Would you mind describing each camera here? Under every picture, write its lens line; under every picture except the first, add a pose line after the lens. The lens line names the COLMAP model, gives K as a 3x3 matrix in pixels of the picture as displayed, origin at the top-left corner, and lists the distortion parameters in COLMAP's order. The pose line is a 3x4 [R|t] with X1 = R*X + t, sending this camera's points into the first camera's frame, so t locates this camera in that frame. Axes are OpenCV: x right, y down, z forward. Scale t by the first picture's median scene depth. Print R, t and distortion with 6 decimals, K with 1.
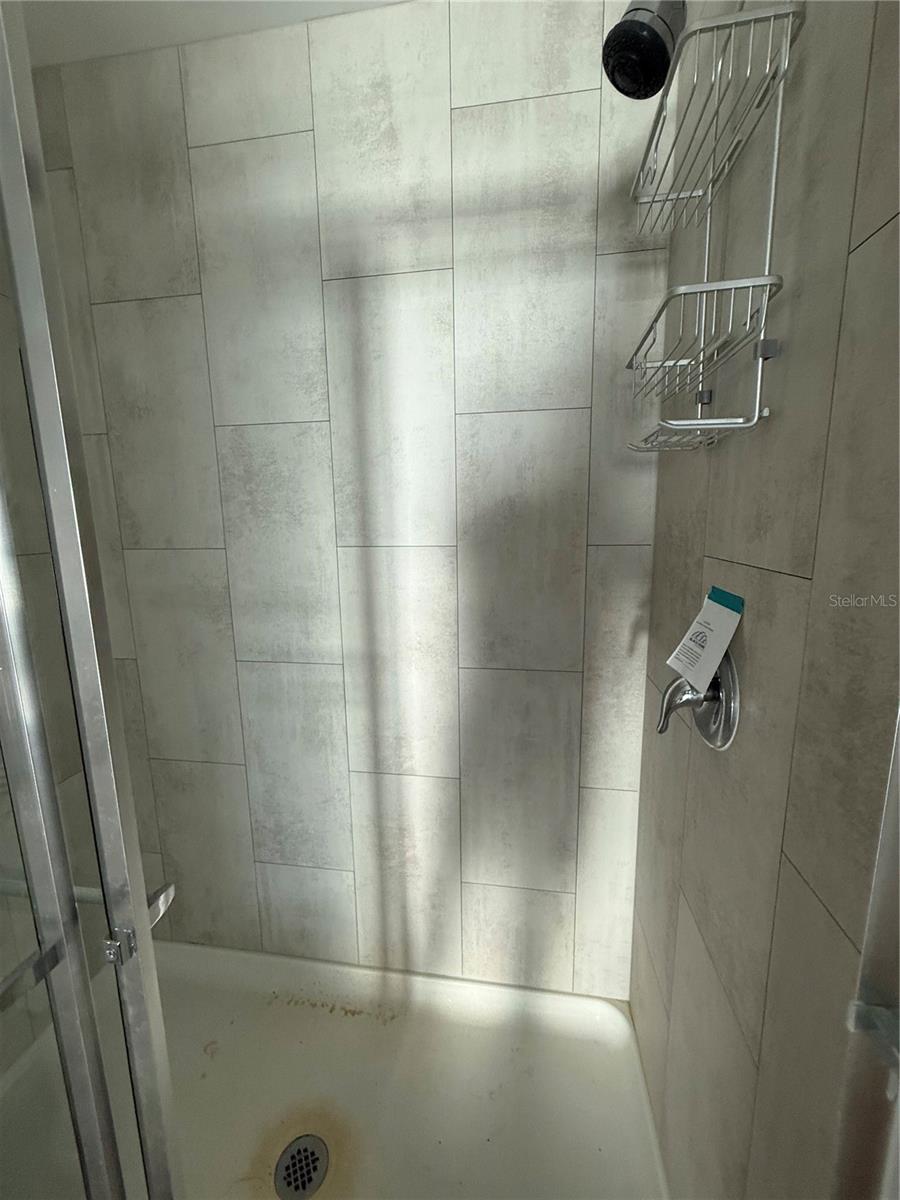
lens RADIAL K [[477.3, 0, 454.2], [0, 477.3, 596.7], [0, 0, 1]] dist [-0.001347, 0.000053]
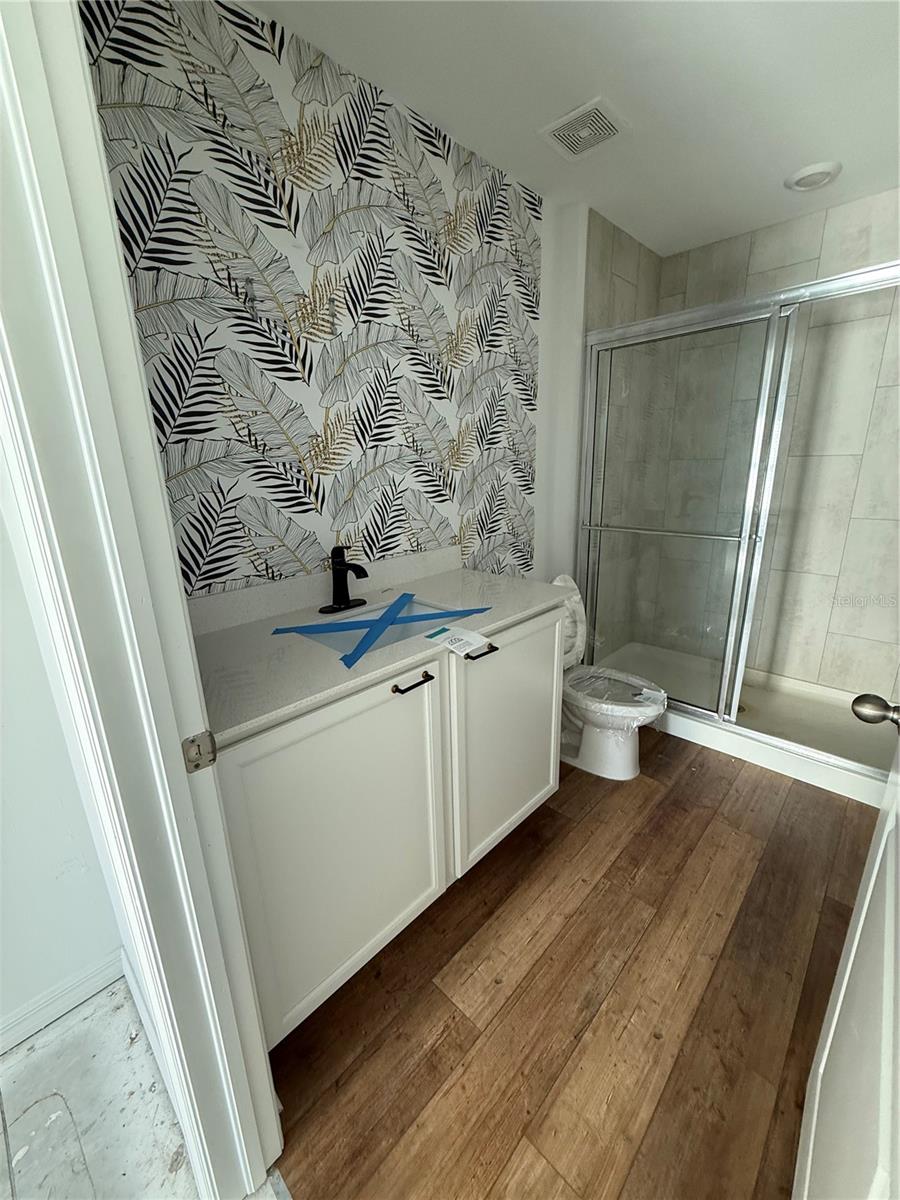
lens RADIAL K [[477.3, 0, 448.6], [0, 477.3, 596.1], [0, 0, 1]] dist [-0.001347, 0.000053]
pose [[0.812503, 0.151151, -0.563021, -0.190275], [-0.086768, 0.986400, 0.139597, 0.349536], [0.576464, -0.064571, 0.814568, -1.664871]]
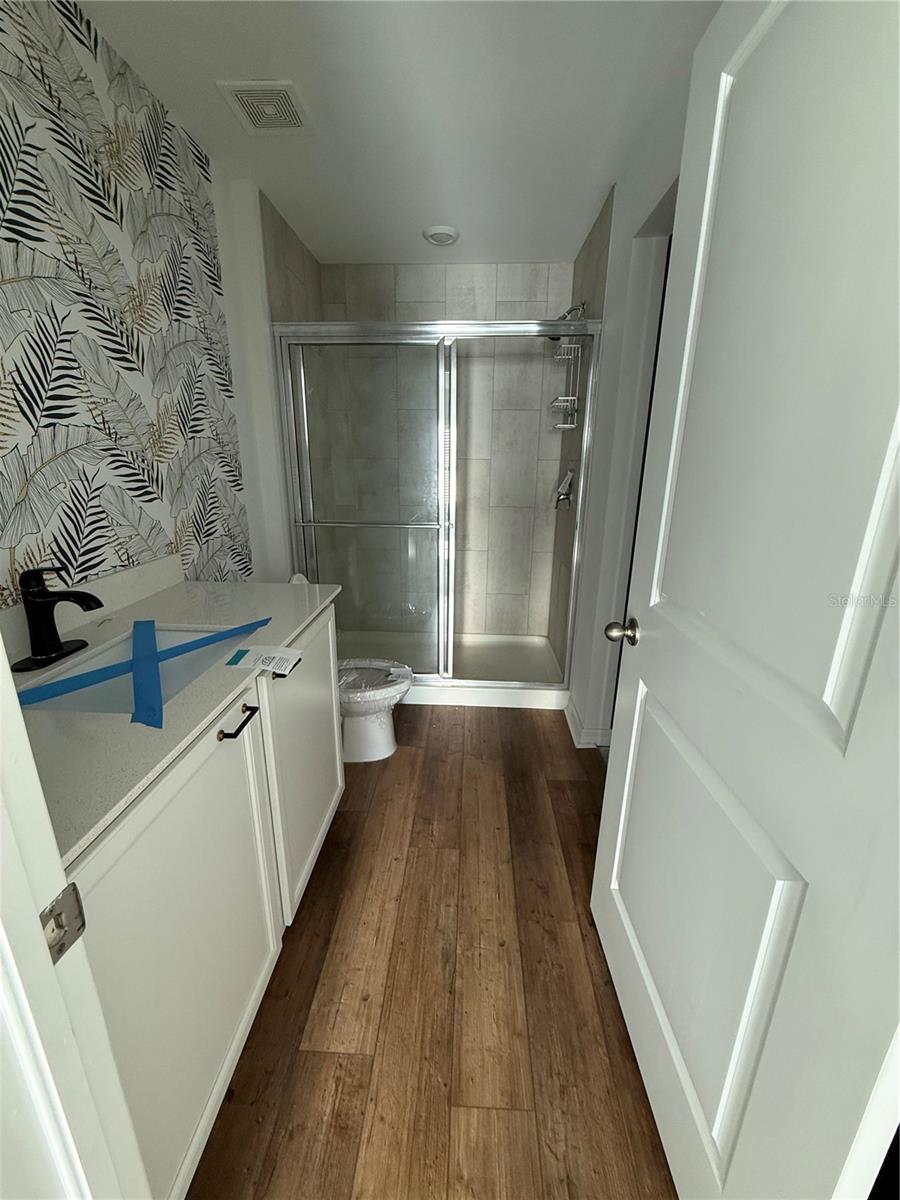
lens RADIAL K [[477.3, 0, 451.1], [0, 477.3, 596.0], [0, 0, 1]] dist [-0.001347, 0.000053]
pose [[0.994577, -0.001943, 0.103985, -0.496009], [-0.009539, 0.993907, 0.109806, 0.367298], [-0.103565, -0.110203, 0.988499, -1.724405]]
